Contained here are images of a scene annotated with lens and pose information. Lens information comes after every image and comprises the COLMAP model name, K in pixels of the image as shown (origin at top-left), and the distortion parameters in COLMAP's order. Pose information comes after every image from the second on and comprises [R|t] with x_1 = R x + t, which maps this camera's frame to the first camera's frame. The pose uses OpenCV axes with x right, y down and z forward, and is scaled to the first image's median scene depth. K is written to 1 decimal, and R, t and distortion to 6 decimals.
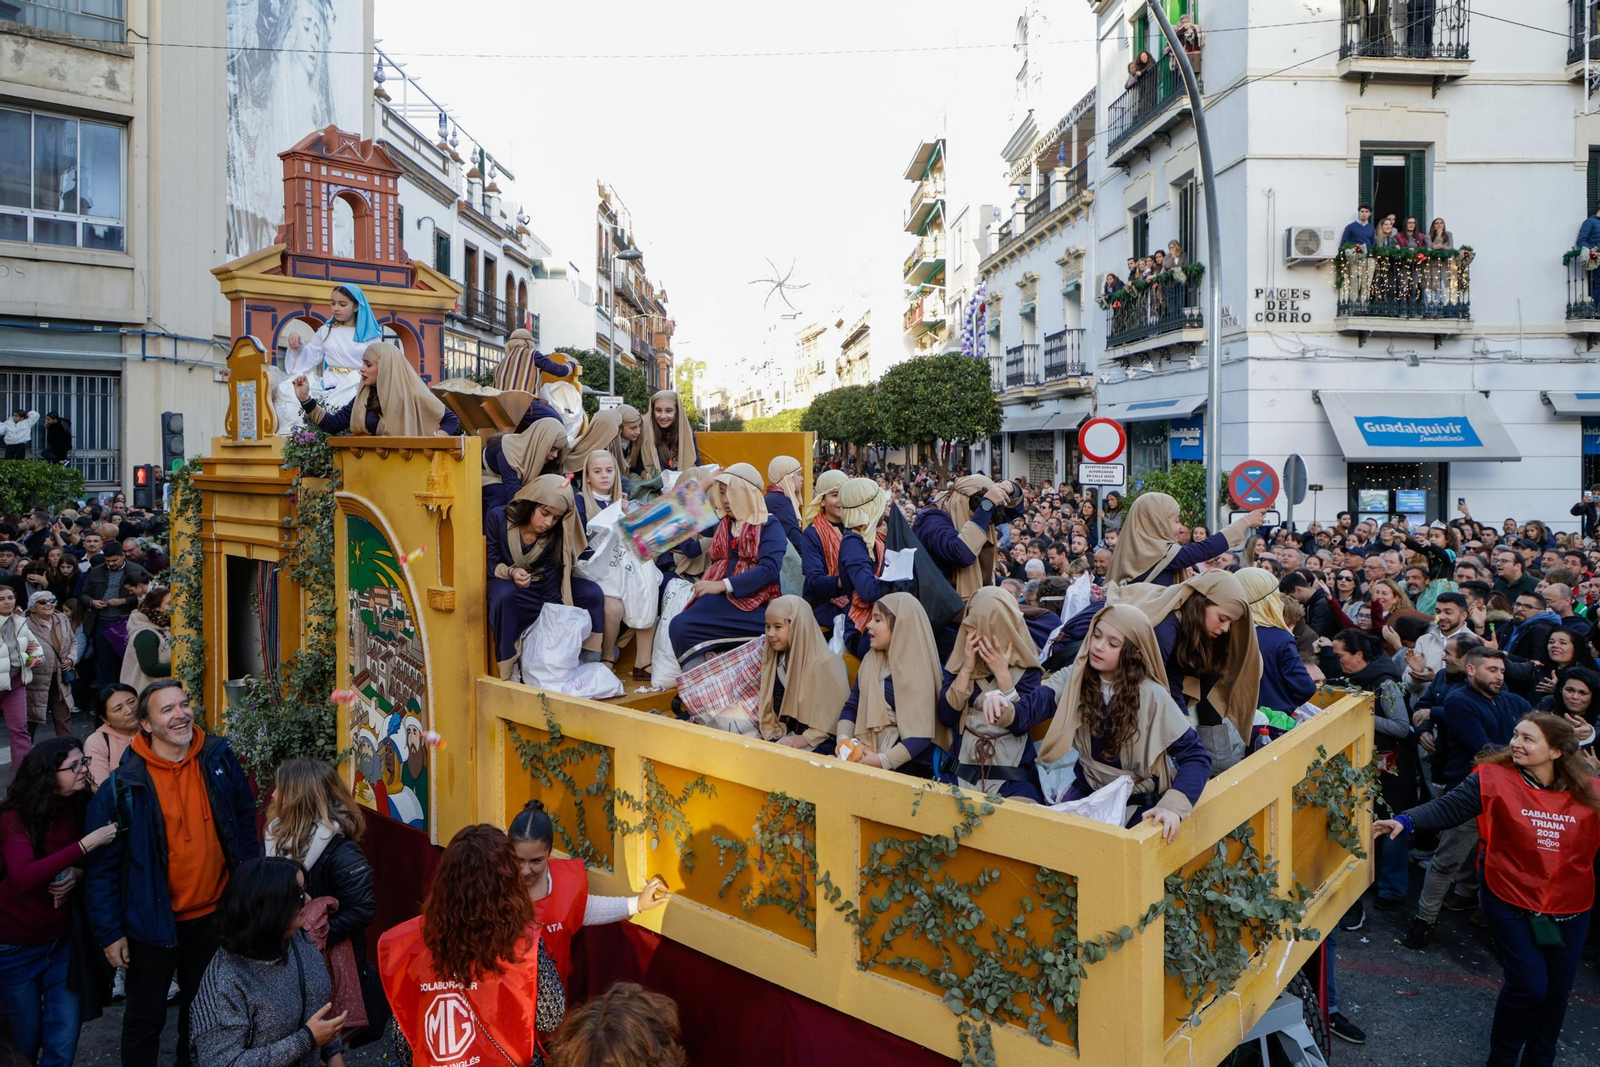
lens RADIAL K [[1231.3, 0, 771.2], [0, 1231.3, 463.7], [0, 0, 1]] dist [0.021876, -0.007168]
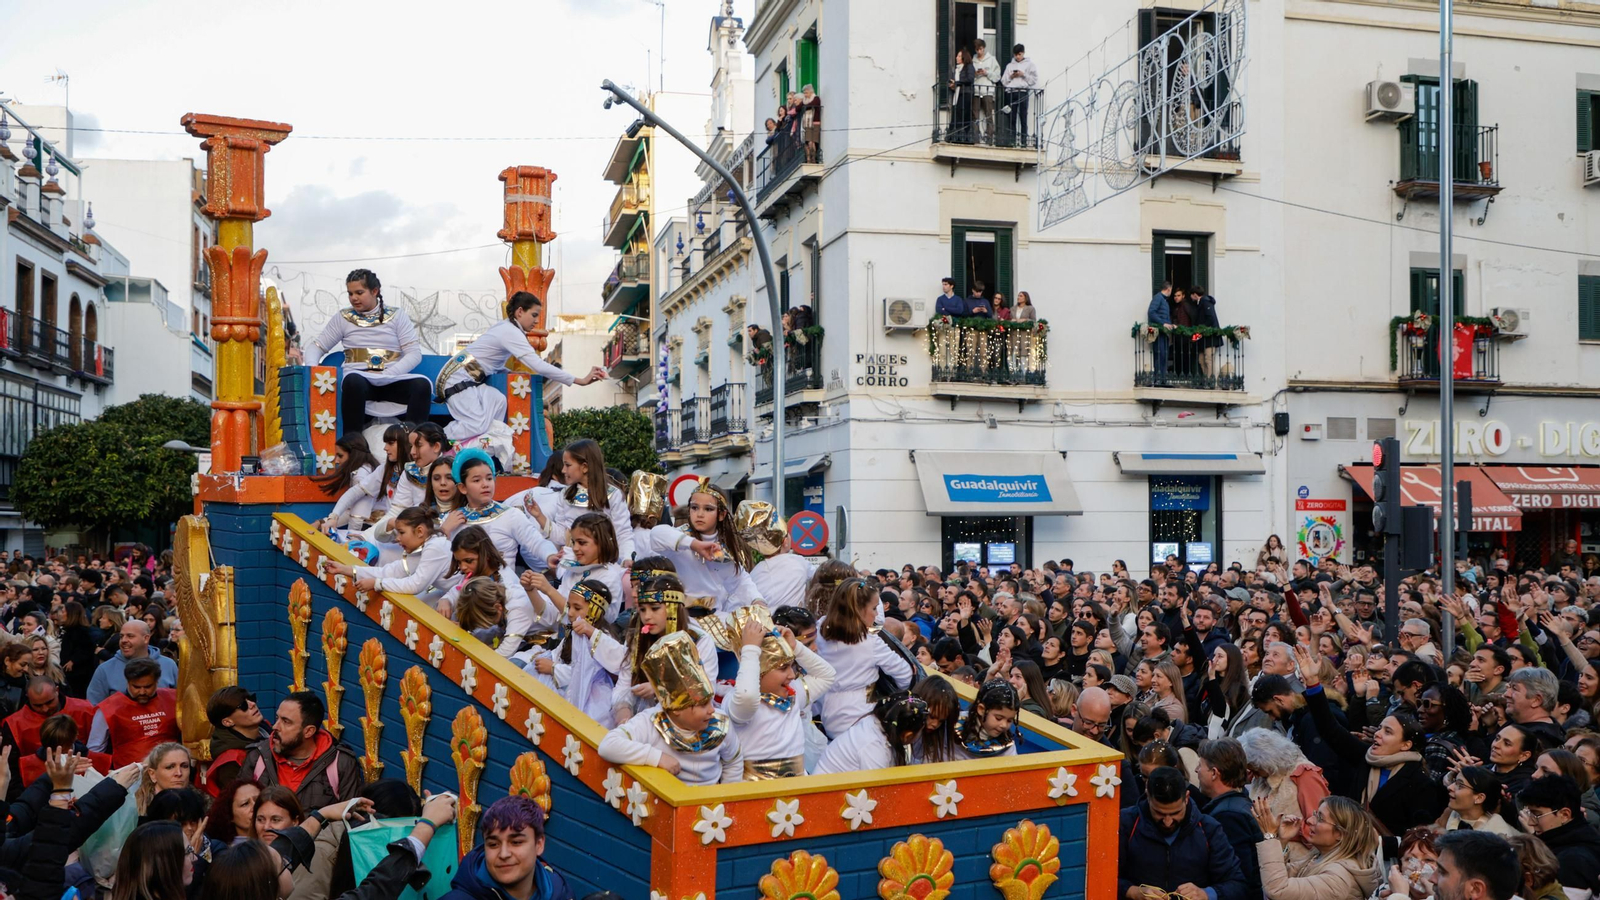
lens RADIAL K [[1675.1, 0, 851.1], [0, 1675.1, 495.7], [0, 0, 1]] dist [-0.018810, 0.000000]
pose [[0.972021, -0.003374, 0.234871, 0.035533], [0.010332, 0.999543, -0.028402, 0.014669], [-0.234668, 0.030034, 0.971611, -0.281094]]
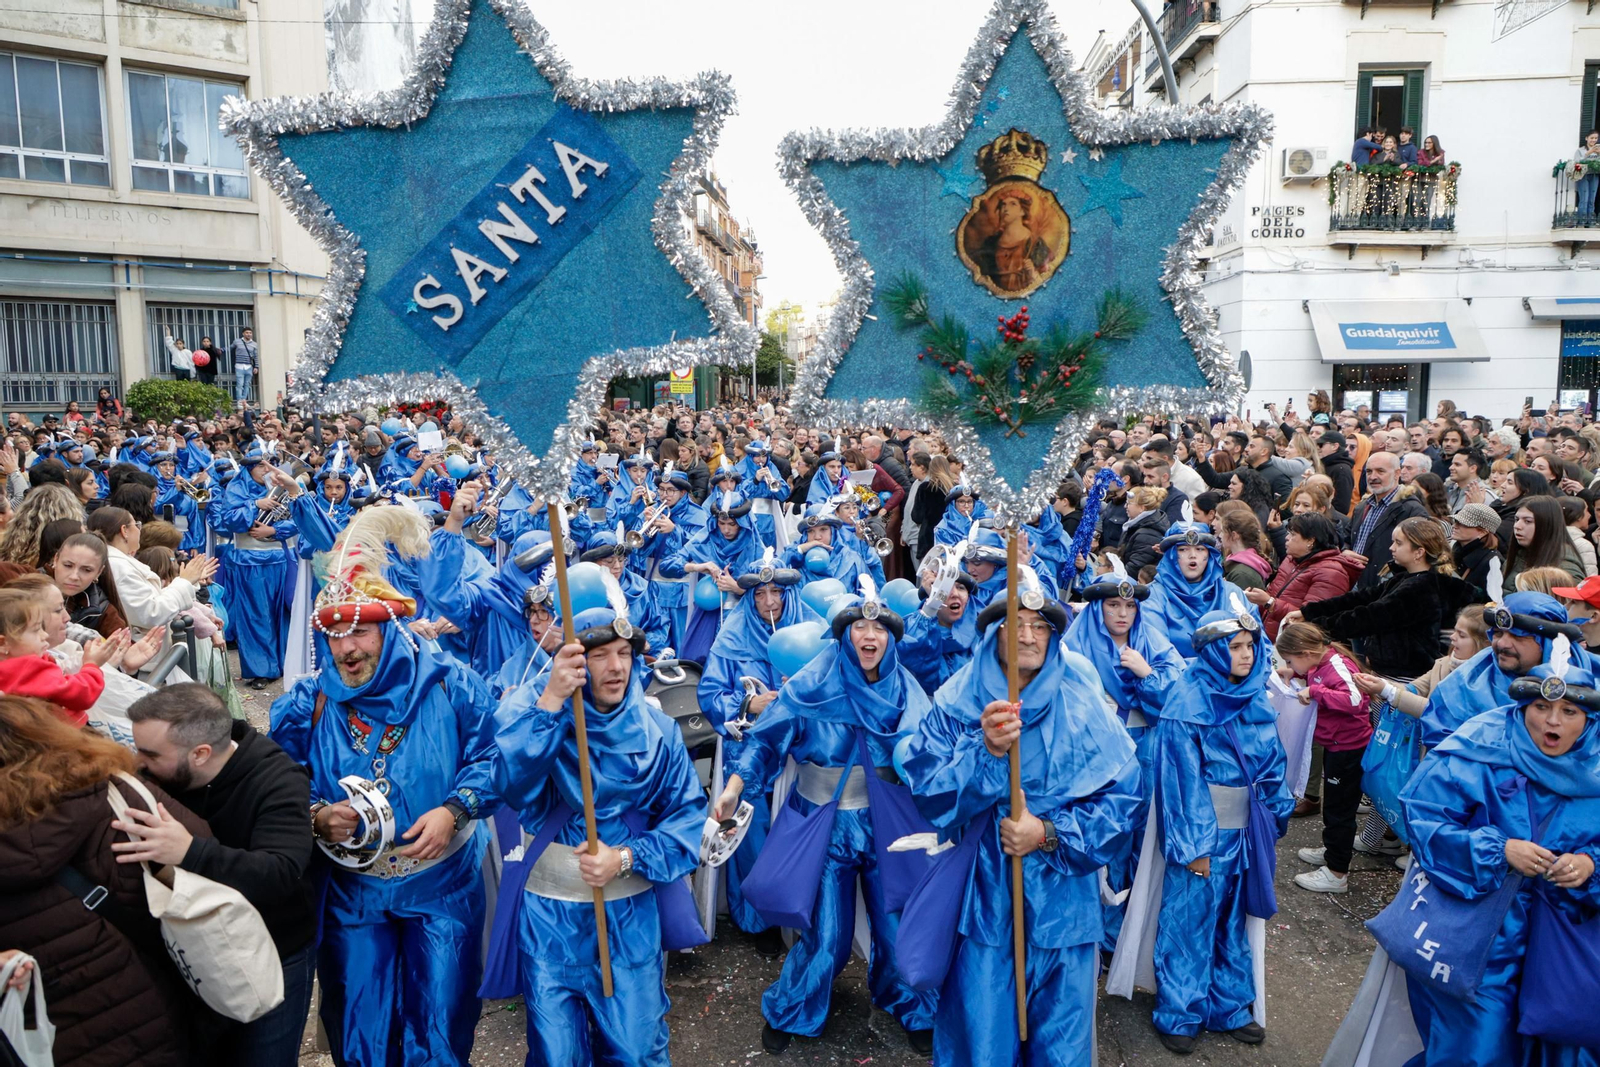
lens RADIAL K [[1231.3, 0, 770.5], [0, 1231.3, 541.0], [0, 0, 1]] dist [0.021876, -0.007168]
pose [[0.997083, -0.004031, -0.076219, 0.035010], [0.012309, 0.994024, 0.108461, 0.020275], [0.075327, -0.109083, 0.991174, -0.107611]]
